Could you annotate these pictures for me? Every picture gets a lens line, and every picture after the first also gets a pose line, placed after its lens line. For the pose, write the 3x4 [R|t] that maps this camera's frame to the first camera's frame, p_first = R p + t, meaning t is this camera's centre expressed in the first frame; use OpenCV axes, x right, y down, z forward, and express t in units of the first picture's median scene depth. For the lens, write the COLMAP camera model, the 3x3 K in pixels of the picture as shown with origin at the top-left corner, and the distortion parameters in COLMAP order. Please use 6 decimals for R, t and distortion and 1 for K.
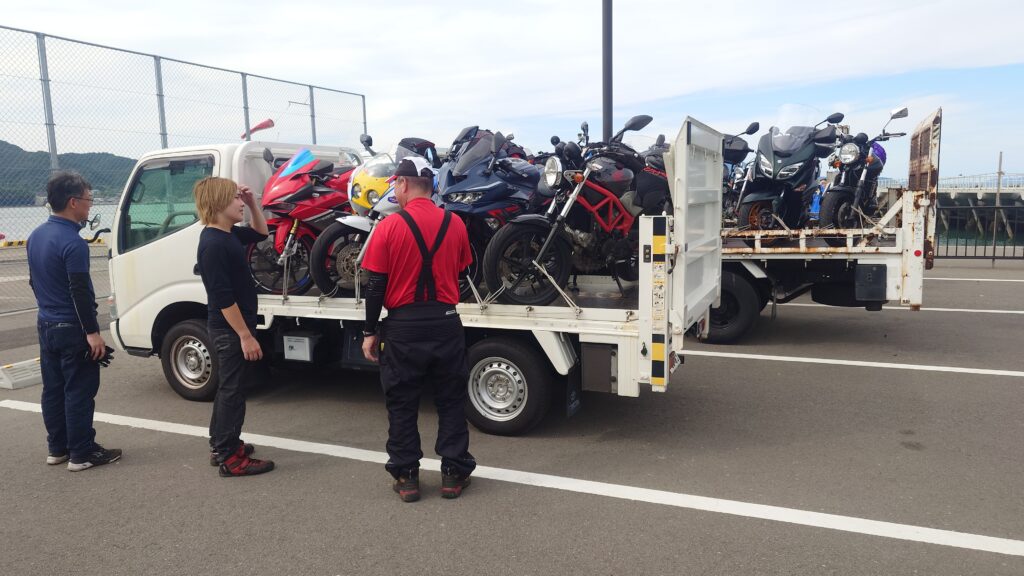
lens RADIAL K [[713.1, 0, 512.0], [0, 713.1, 288.0], [0, 0, 1]] dist [0.006141, -0.000176]
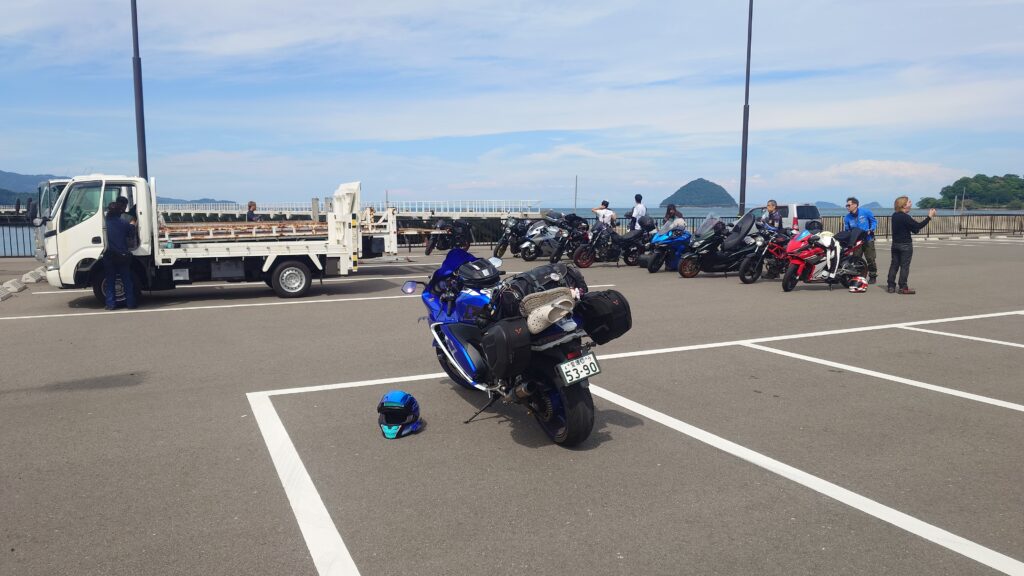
lens RADIAL K [[713.1, 0, 512.0], [0, 713.1, 288.0], [0, 0, 1]] dist [0.006141, -0.000176]
pose [[0.661967, -0.062144, 0.746952, -1.237446], [0.082757, 0.996524, 0.009566, 0.185383], [-0.744950, 0.055483, 0.664809, -1.145540]]
